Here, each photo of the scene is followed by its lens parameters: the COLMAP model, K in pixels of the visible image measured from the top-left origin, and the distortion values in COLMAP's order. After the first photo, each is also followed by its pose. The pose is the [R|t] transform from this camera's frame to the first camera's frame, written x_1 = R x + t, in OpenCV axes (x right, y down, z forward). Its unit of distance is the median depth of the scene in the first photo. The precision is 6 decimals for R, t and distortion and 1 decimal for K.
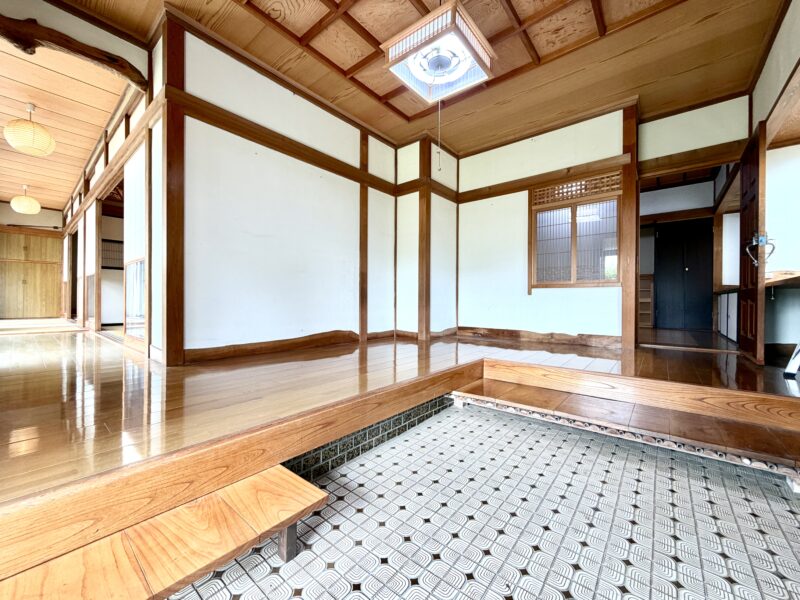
lens RADIAL K [[318.0, 0, 397.5], [0, 318.0, 300.9], [0, 0, 1]] dist [-0.002869, 0.000699]
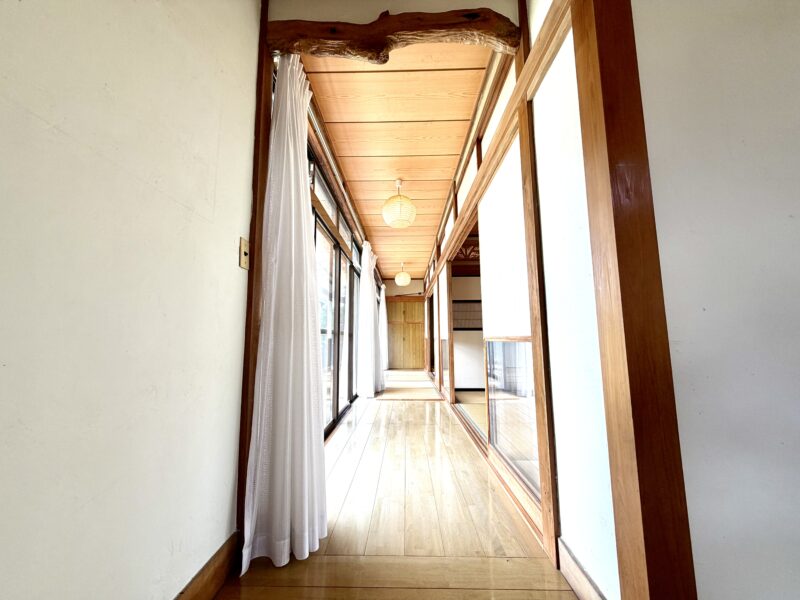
lens RADIAL K [[318.0, 0, 397.5], [0, 318.0, 300.9], [0, 0, 1]] dist [-0.002869, 0.000699]
pose [[0.622686, -0.106409, -0.775202, -0.278632], [0.010855, 0.991789, -0.127420, -0.071179], [0.782396, 0.070928, 0.618729, 0.266604]]
